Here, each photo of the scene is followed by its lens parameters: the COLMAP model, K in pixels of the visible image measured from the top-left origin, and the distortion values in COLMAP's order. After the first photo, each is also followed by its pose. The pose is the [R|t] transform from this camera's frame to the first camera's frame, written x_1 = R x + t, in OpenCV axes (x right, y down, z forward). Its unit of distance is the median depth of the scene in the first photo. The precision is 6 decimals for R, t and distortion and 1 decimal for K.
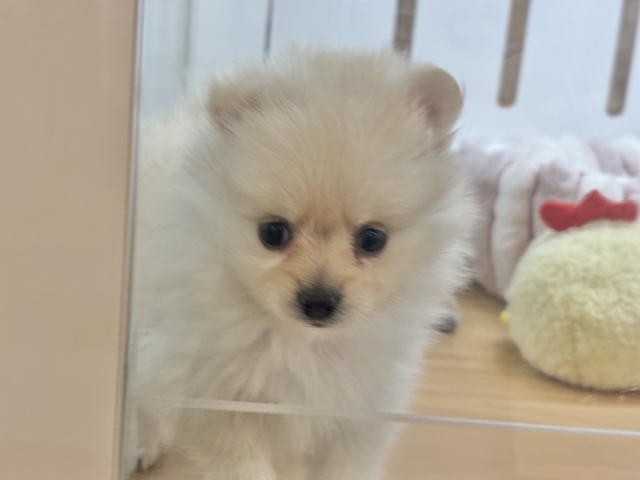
lens RADIAL K [[975.7, 0, 323.1], [0, 975.7, 239.0], [0, 0, 1]] dist [-0.008646, 0.000000]
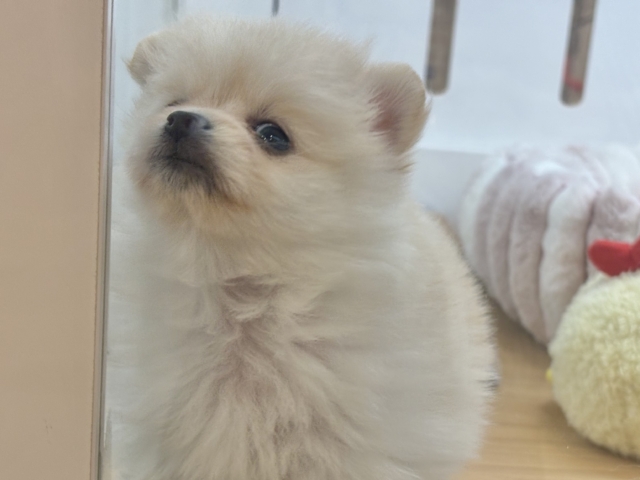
lens RADIAL K [[975.7, 0, 316.0], [0, 975.7, 241.2], [0, 0, 1]] dist [-0.008646, 0.000000]
pose [[0.999886, 0.005567, -0.014009, -0.009620], [-0.006654, 0.996872, -0.078749, 0.029718], [0.013527, 0.078833, 0.996796, 0.116414]]
